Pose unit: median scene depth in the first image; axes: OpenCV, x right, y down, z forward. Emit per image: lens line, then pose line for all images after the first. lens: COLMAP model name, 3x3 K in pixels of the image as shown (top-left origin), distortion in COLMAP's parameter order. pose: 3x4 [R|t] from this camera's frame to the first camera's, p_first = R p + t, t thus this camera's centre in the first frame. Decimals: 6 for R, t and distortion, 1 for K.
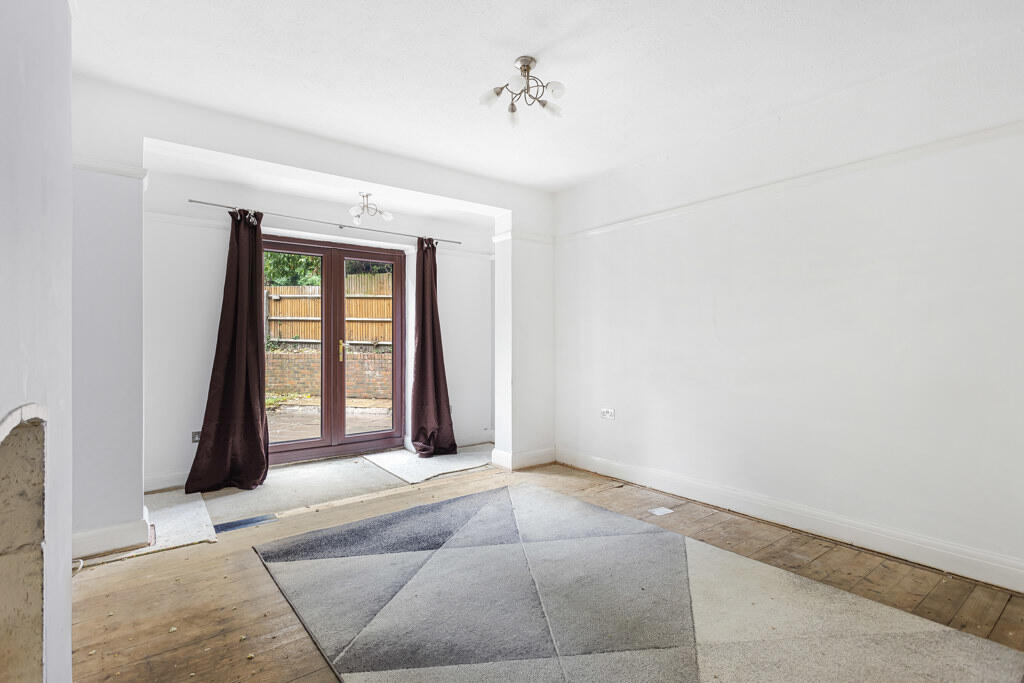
lens RADIAL K [[493.3, 0, 511.9], [0, 493.3, 346.8], [0, 0, 1]] dist [0.002991, 0.000737]
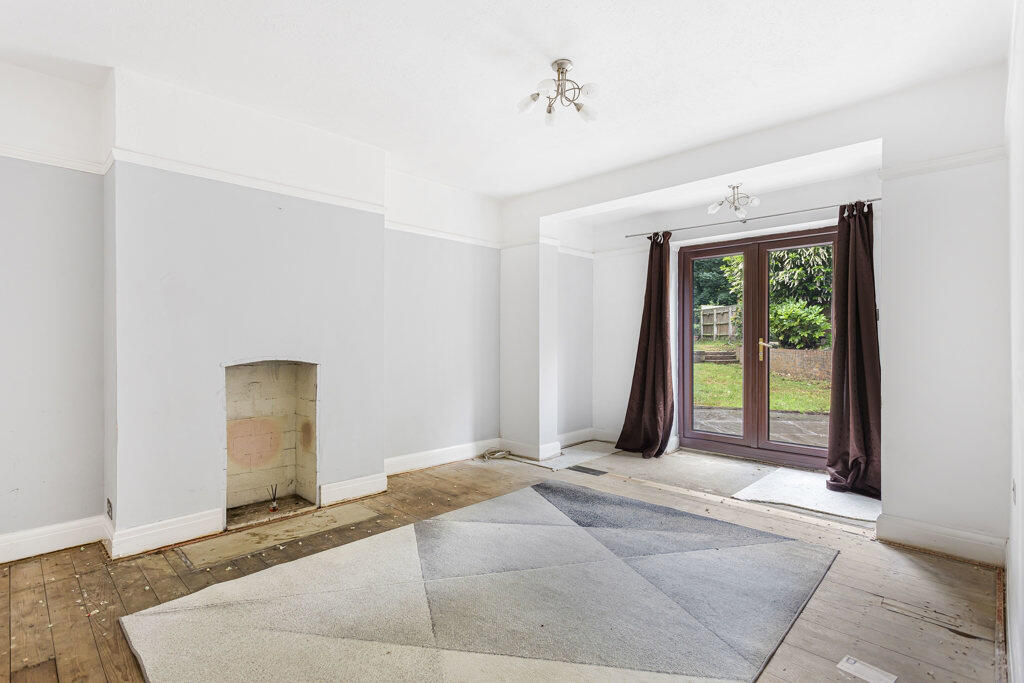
lens RADIAL K [[502.1, 0, 512.0], [0, 502.1, 341.5], [0, 0, 1]] dist [0.000793, 0.000114]
pose [[0.129615, 0.005779, -0.991548, 0.716425], [-0.013264, 0.999904, 0.004094, -0.006270], [0.991476, 0.012621, 0.129679, 0.526315]]
